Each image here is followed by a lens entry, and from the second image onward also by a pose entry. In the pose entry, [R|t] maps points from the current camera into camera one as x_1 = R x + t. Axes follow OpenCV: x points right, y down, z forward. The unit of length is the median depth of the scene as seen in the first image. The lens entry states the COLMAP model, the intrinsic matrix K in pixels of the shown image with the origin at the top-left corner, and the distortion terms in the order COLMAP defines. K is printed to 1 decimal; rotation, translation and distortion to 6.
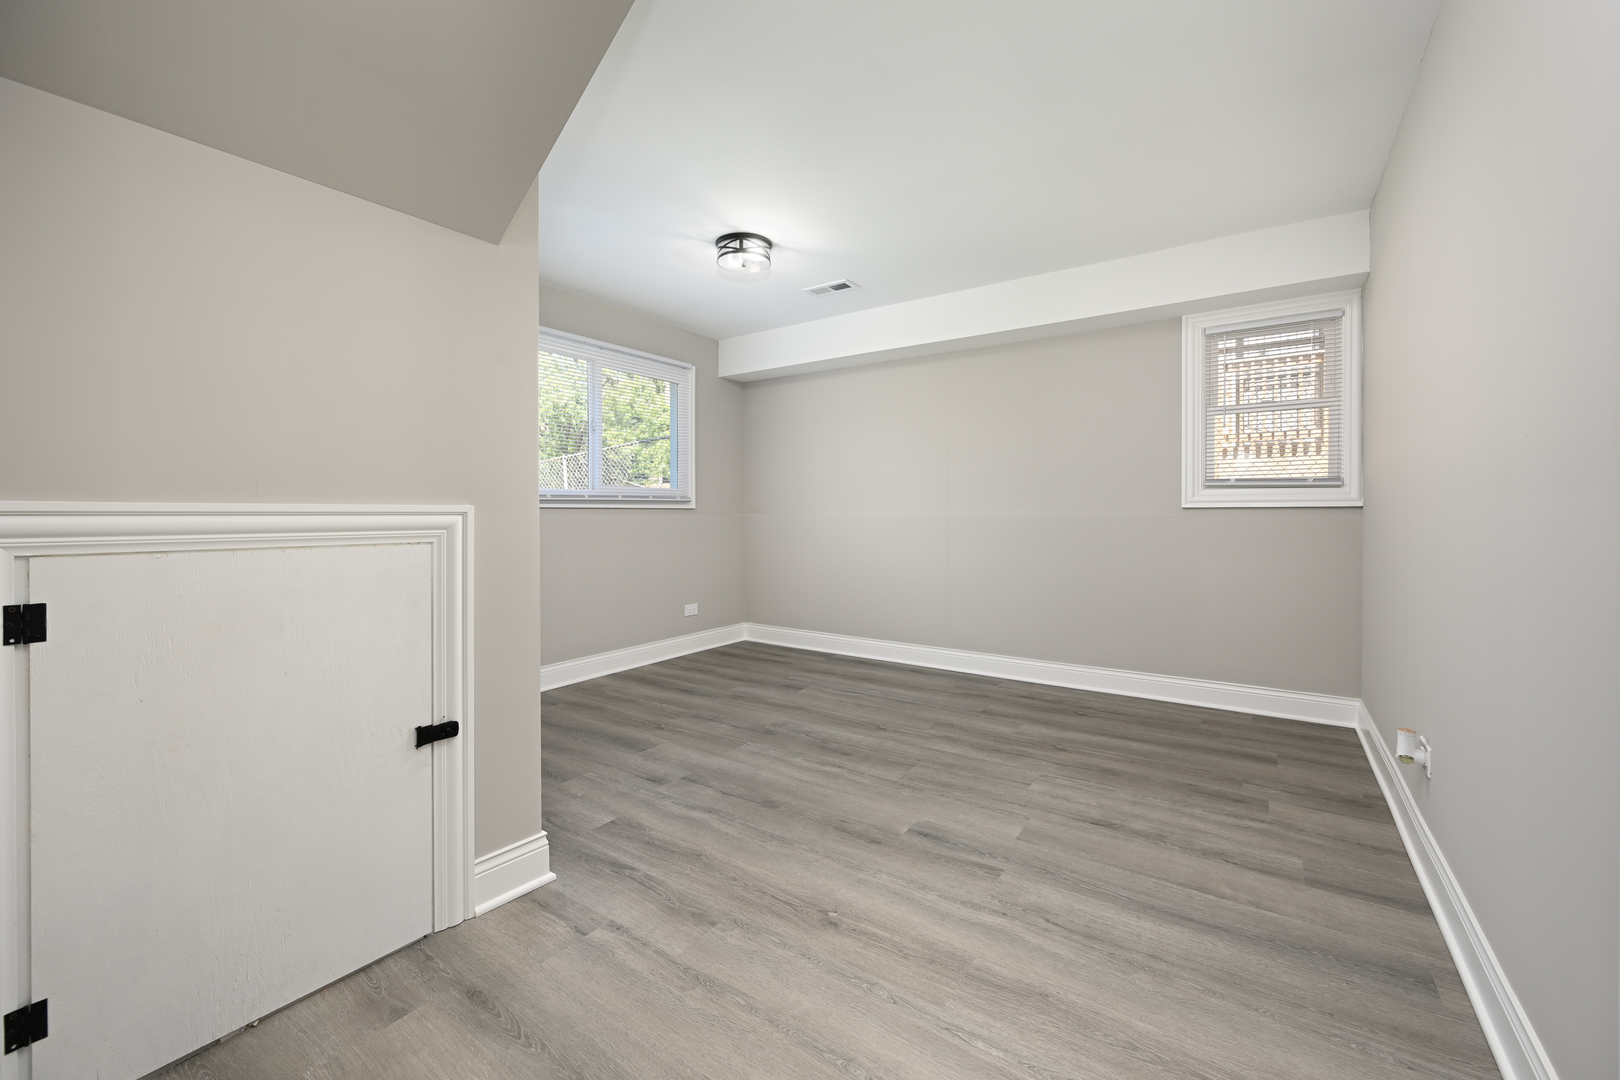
lens RADIAL K [[663.4, 0, 816.8], [0, 663.4, 513.8], [0, 0, 1]] dist [-0.000318, 0.000204]
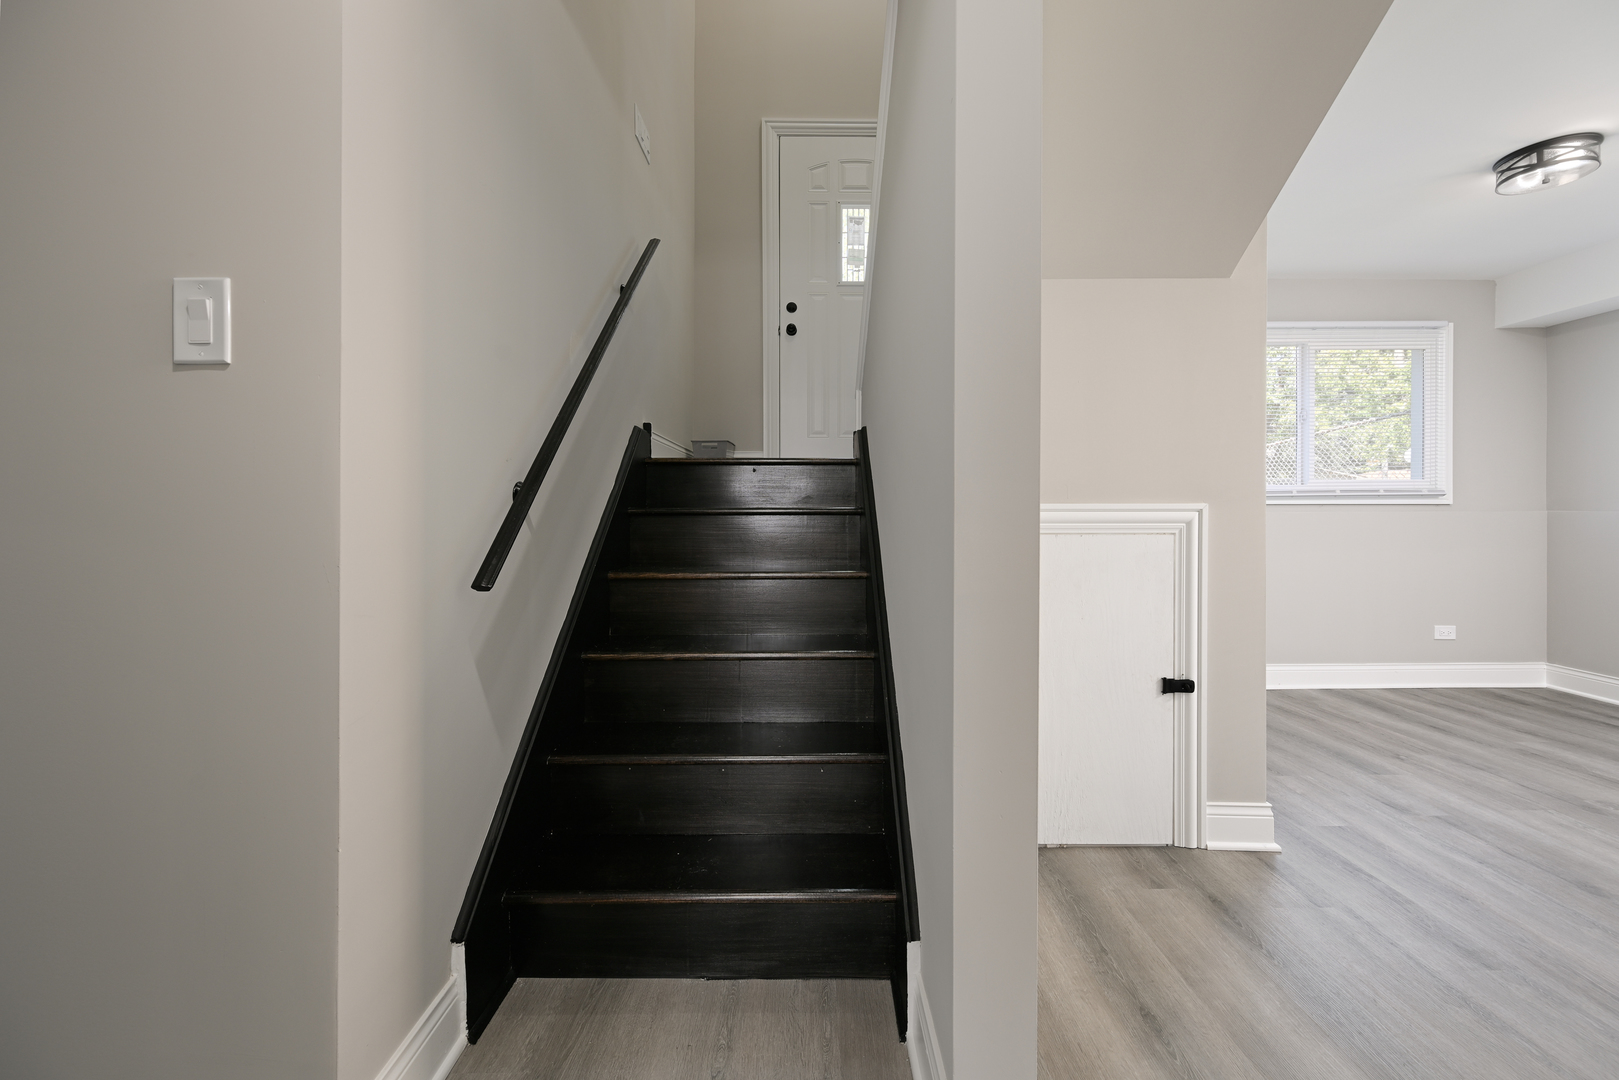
lens RADIAL K [[663.0, 0, 816.3], [0, 663.0, 513.8], [0, 0, 1]] dist [-0.000318, 0.000204]
pose [[0.587969, 0.004699, -0.808870, 0.019047], [-0.000510, 0.999985, 0.005439, -0.000248], [0.808884, -0.002785, 0.587962, -0.155664]]
